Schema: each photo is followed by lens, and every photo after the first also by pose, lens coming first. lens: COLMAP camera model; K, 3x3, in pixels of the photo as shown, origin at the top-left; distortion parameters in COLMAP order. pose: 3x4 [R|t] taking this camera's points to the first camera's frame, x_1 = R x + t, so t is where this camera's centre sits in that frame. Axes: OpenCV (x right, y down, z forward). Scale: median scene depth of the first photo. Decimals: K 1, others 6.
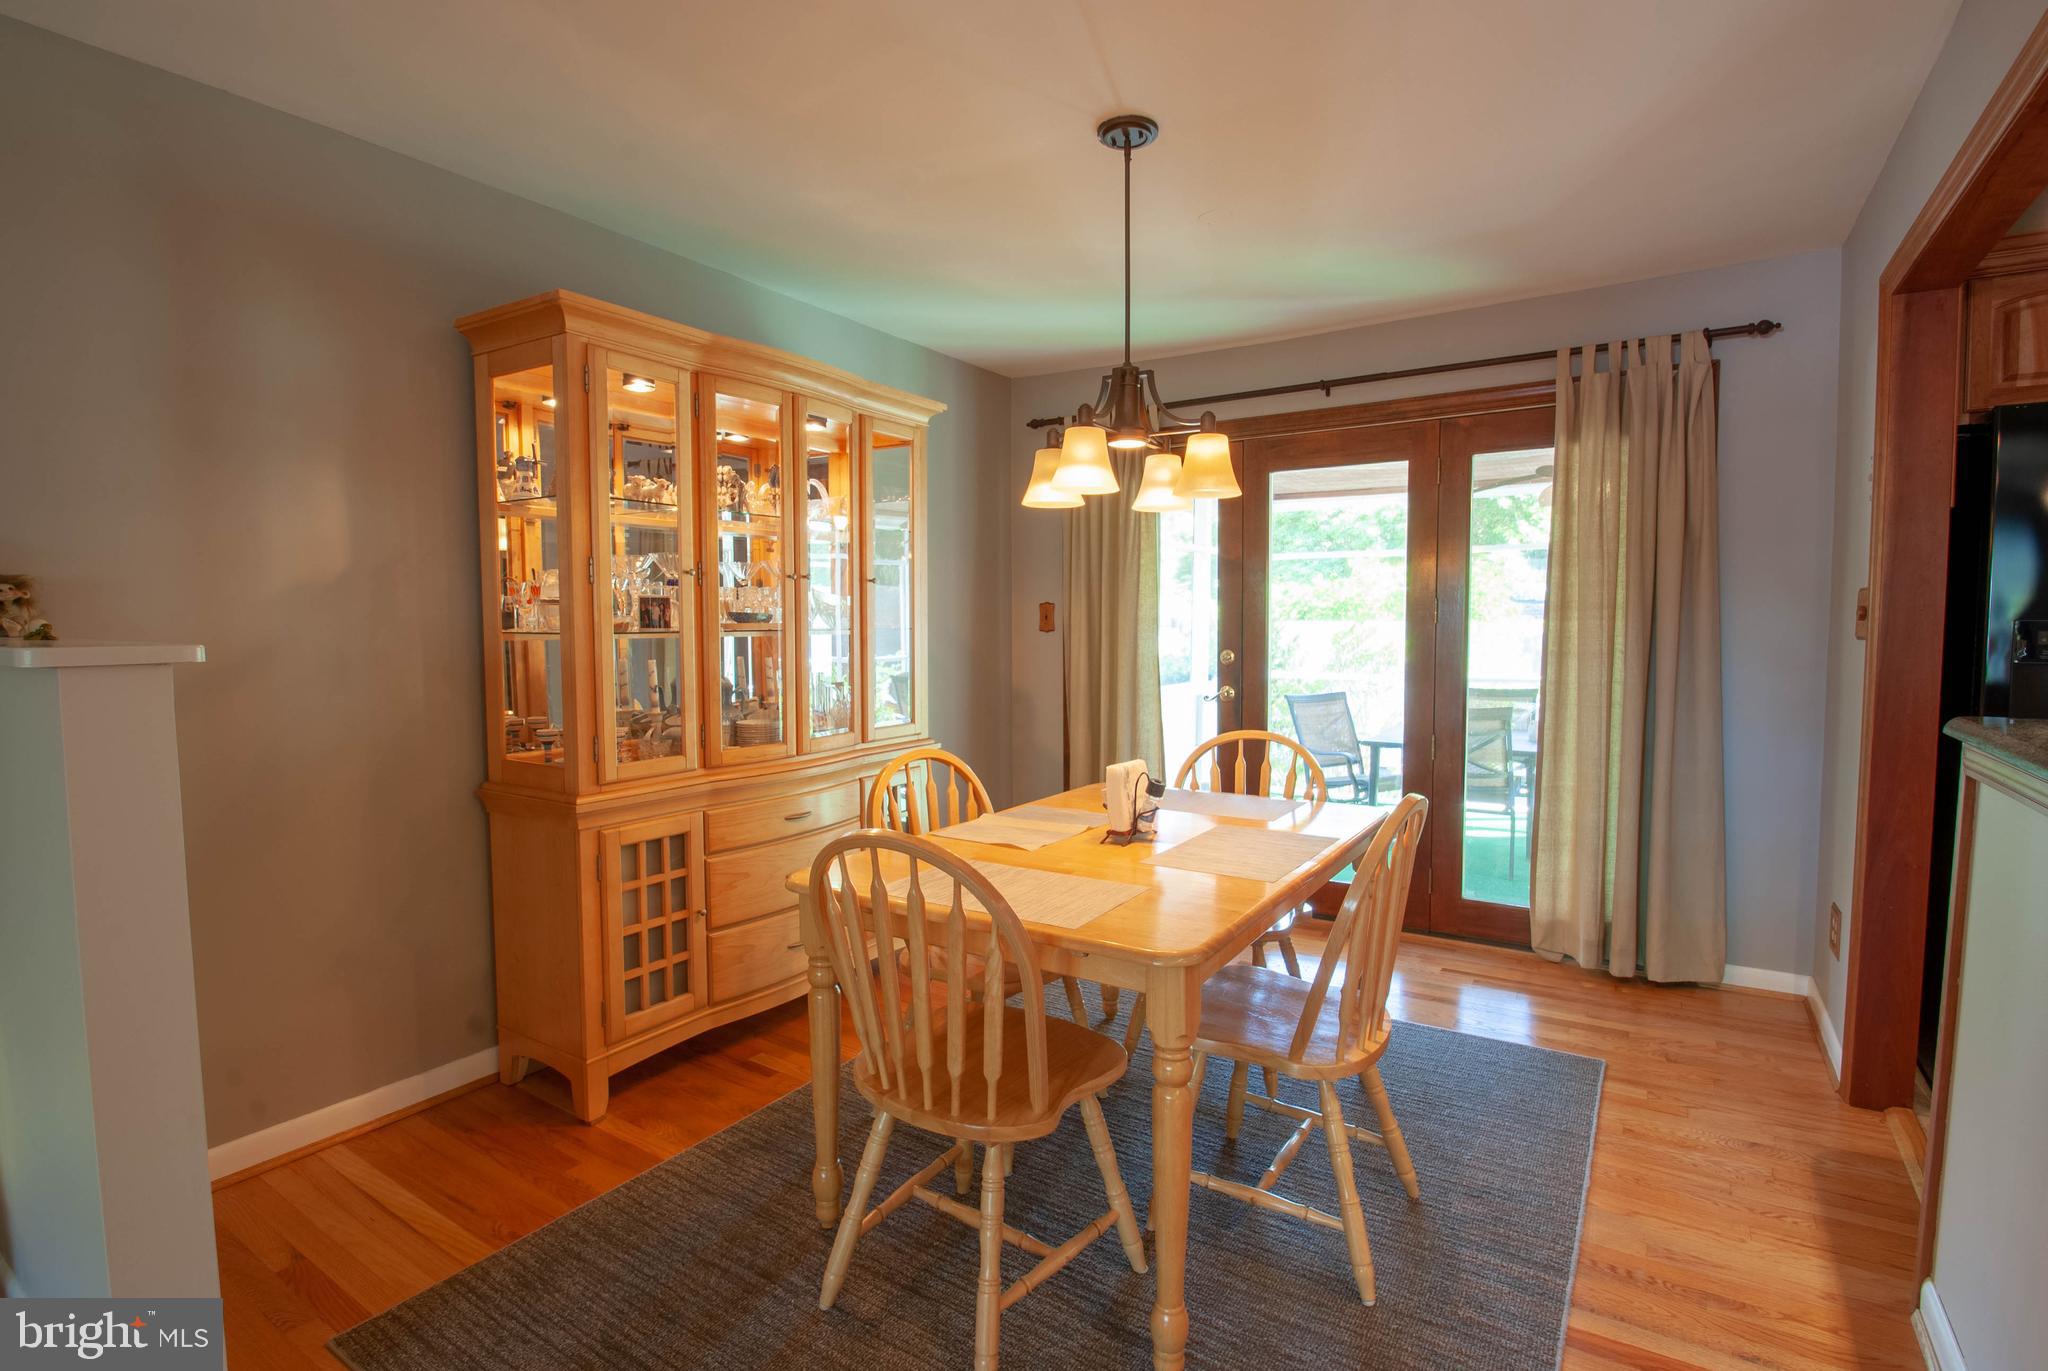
lens RADIAL K [[962.3, 0, 1070.7], [0, 962.3, 684.8], [0, 0, 1]] dist [-0.026894, -0.003129]
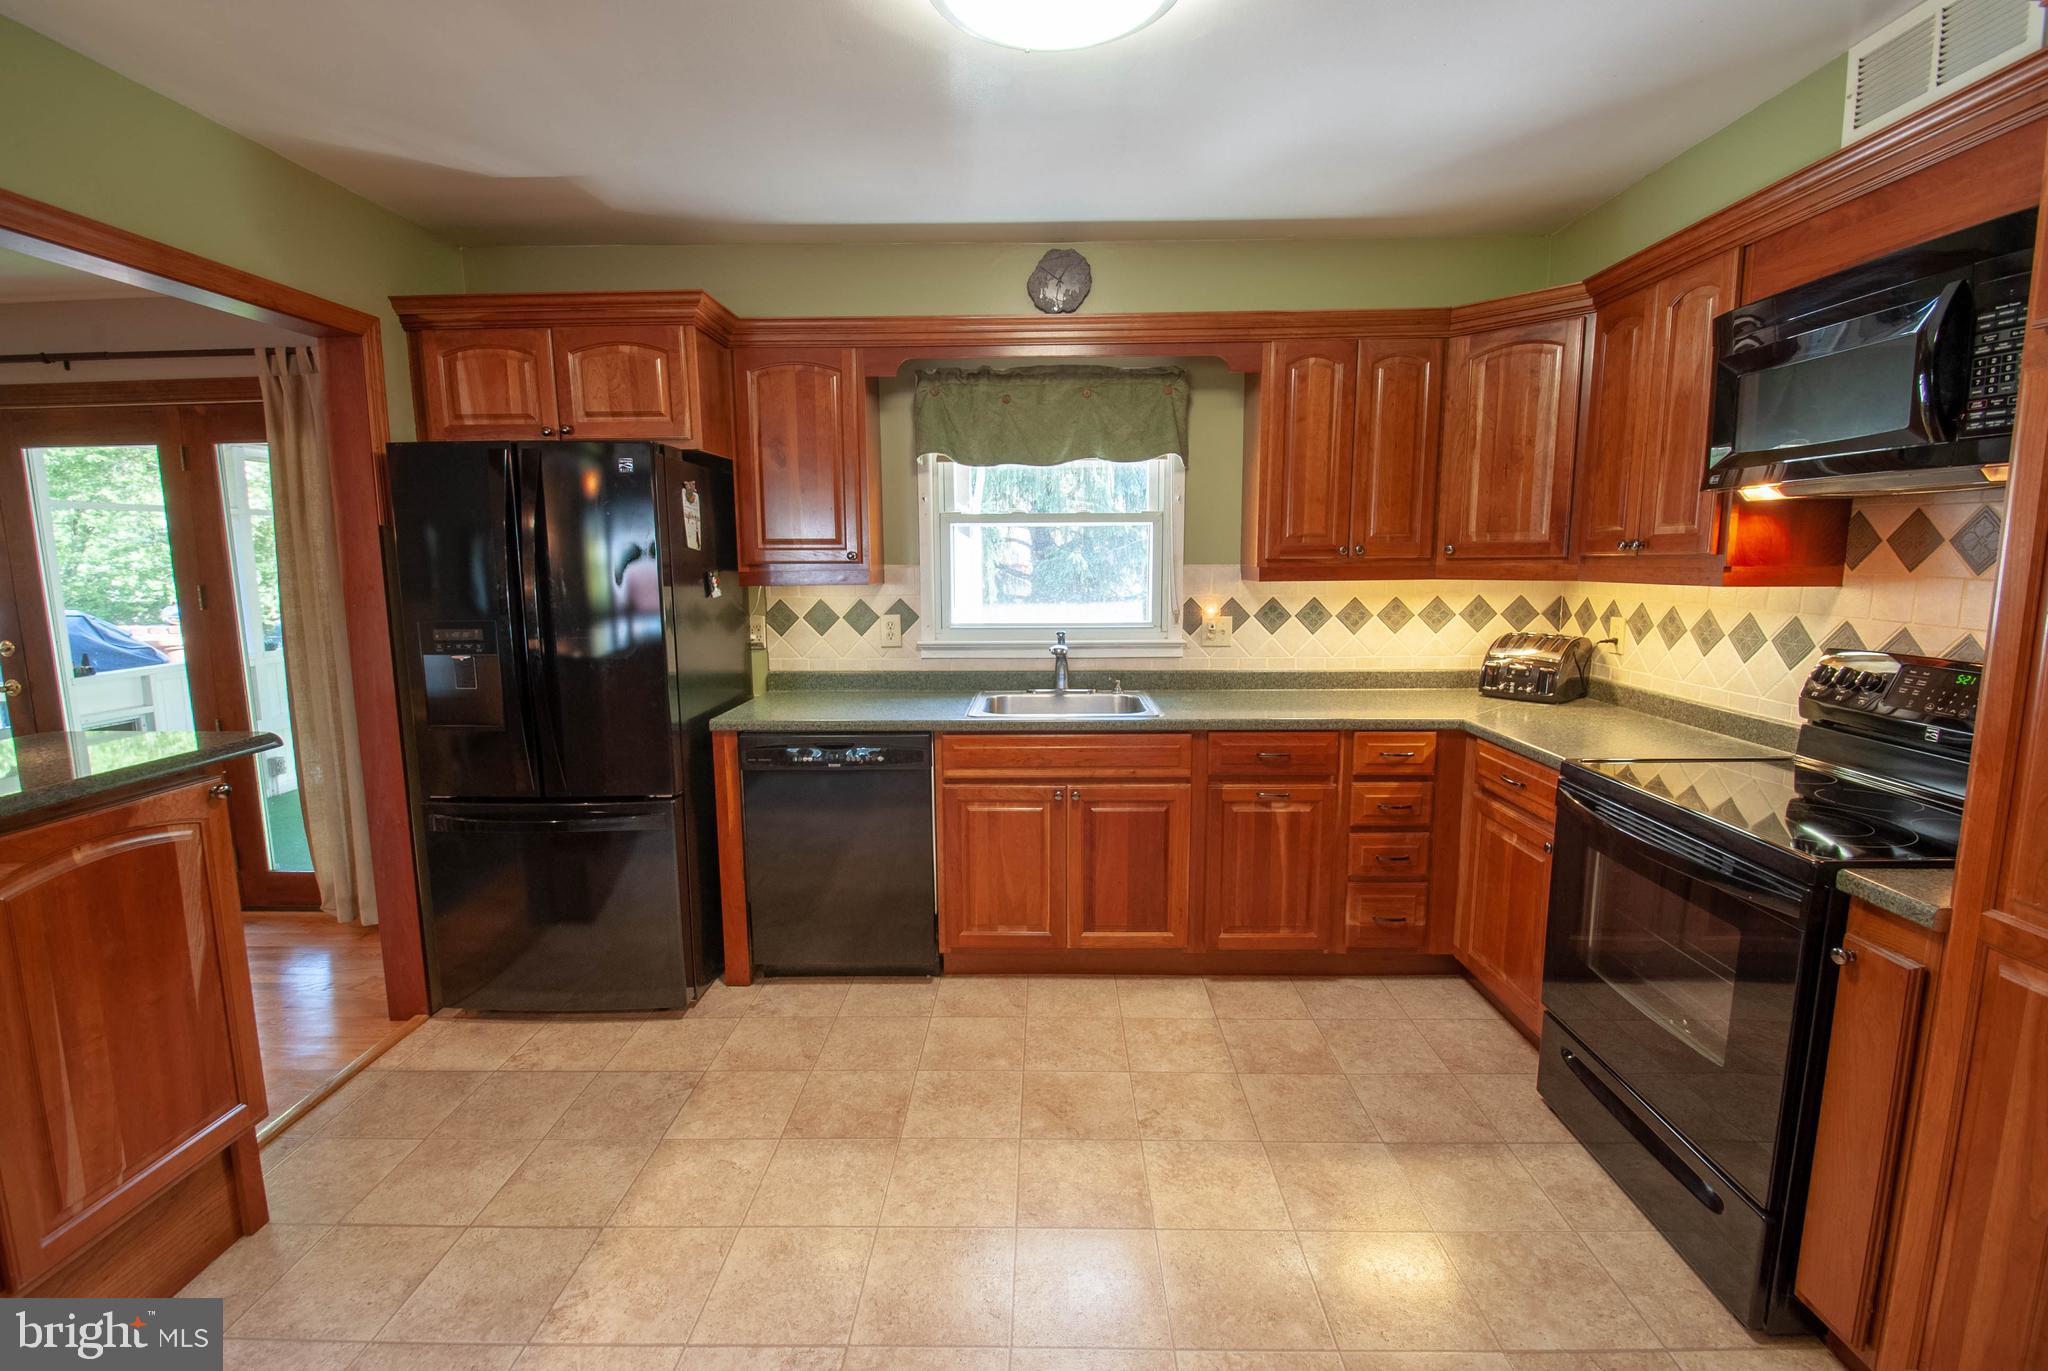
lens RADIAL K [[902.5, 0, 1031.1], [0, 902.5, 680.5], [0, 0, 1]] dist [0.002618, -0.012160]
pose [[0.857221, -0.075745, 0.509348, 0.710676], [0.039084, 0.995840, 0.082313, -0.036756], [-0.513464, -0.050653, 0.856615, -0.289124]]
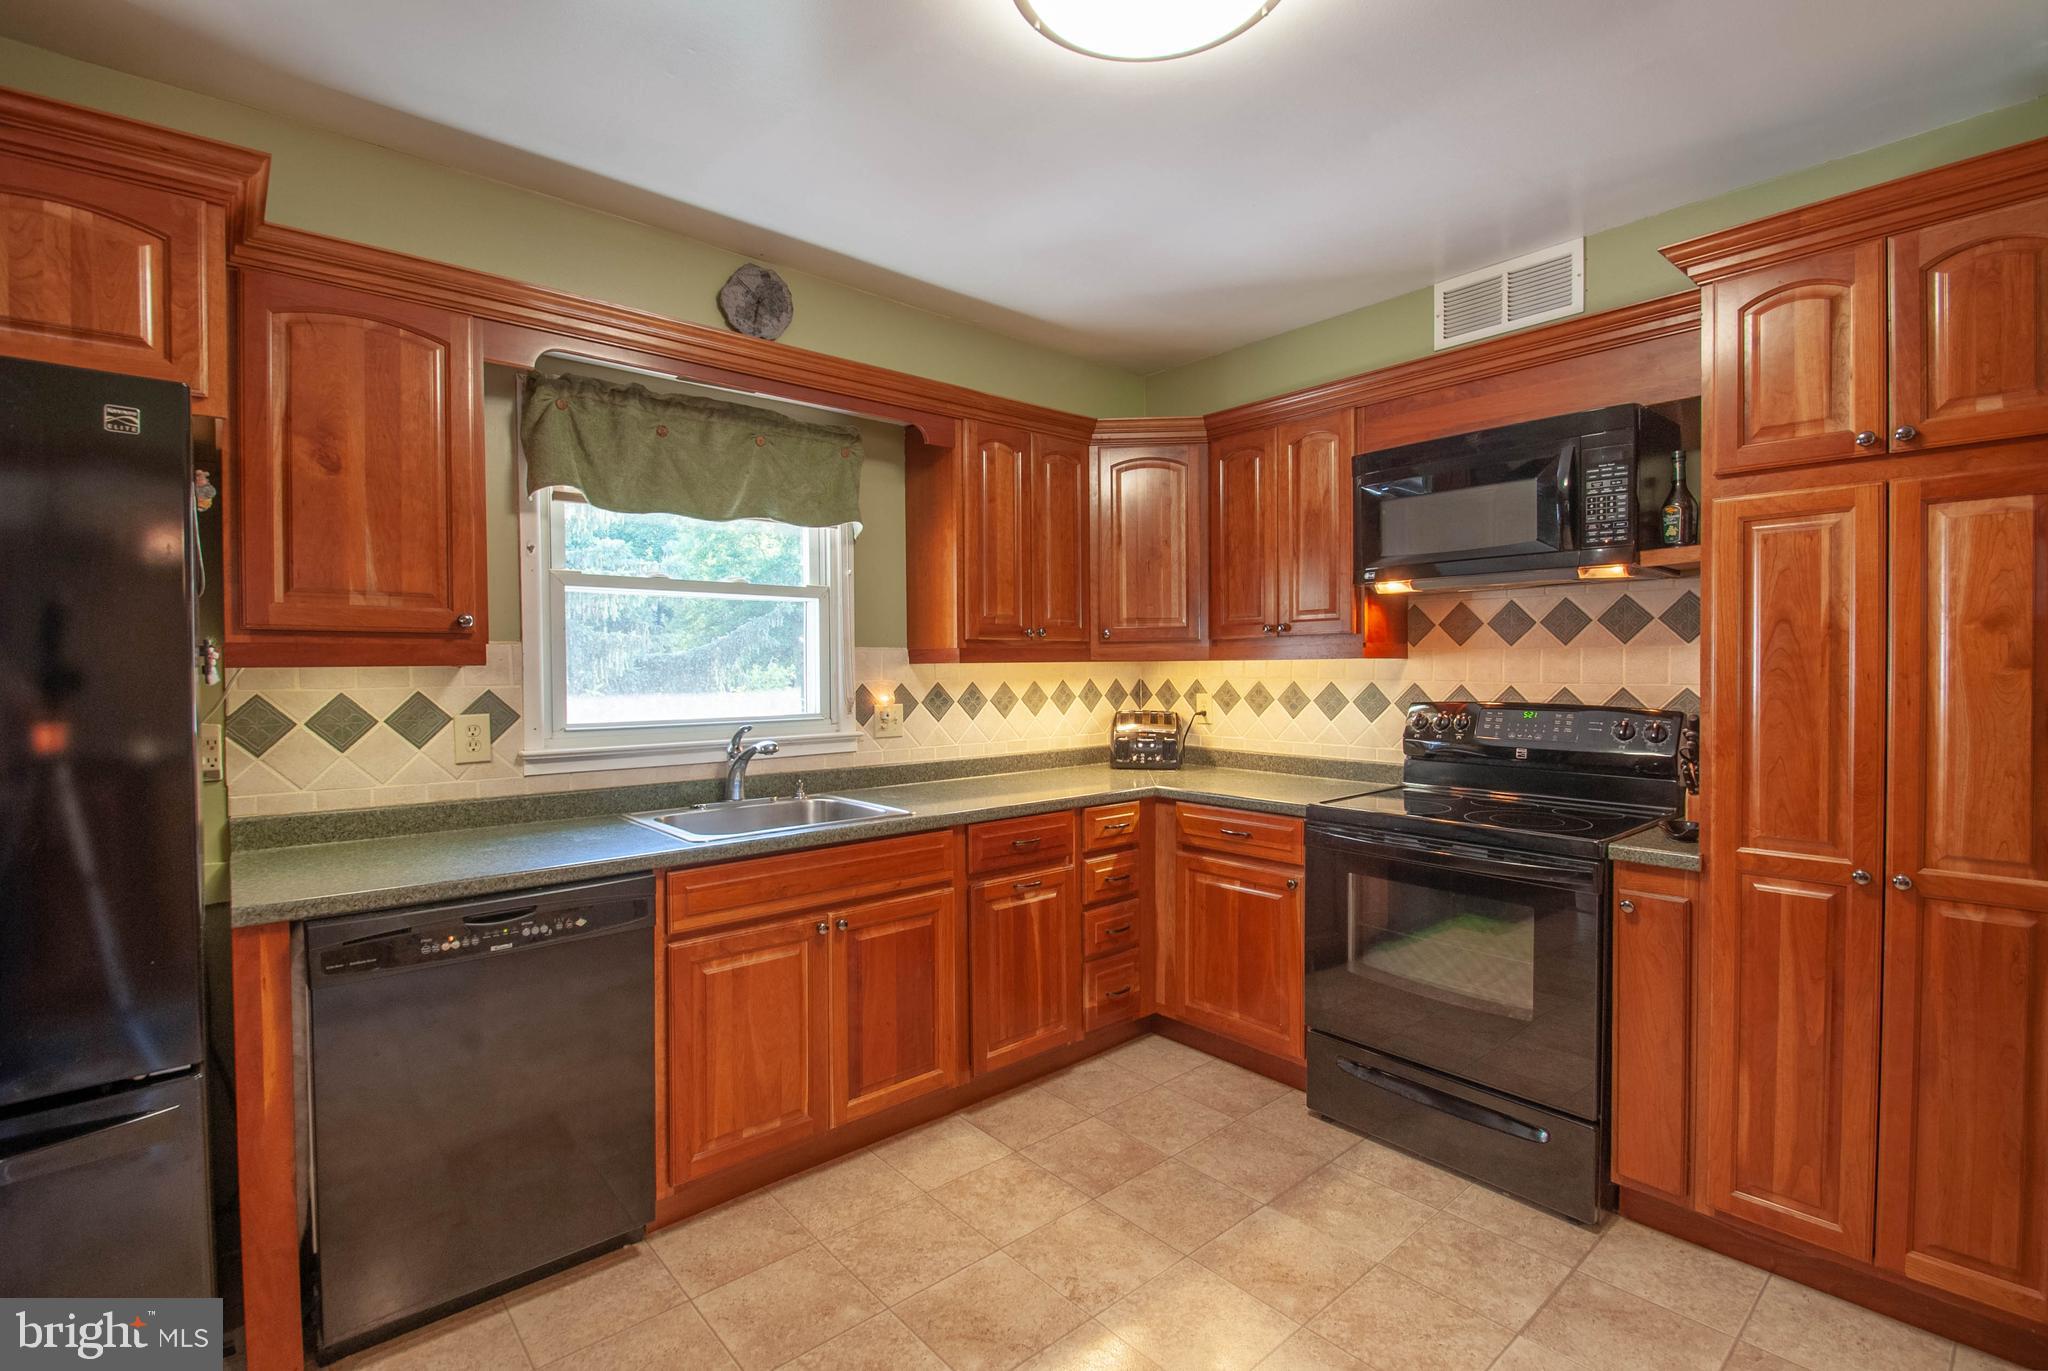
lens RADIAL K [[902.5, 0, 1029.4], [0, 902.5, 682.3], [0, 0, 1]] dist [0.002618, -0.012160]
pose [[0.292062, -0.016873, 0.956251, 0.570505], [0.066679, 0.997771, -0.002760, -0.027073], [-0.954072, 0.064568, 0.292536, 0.066153]]
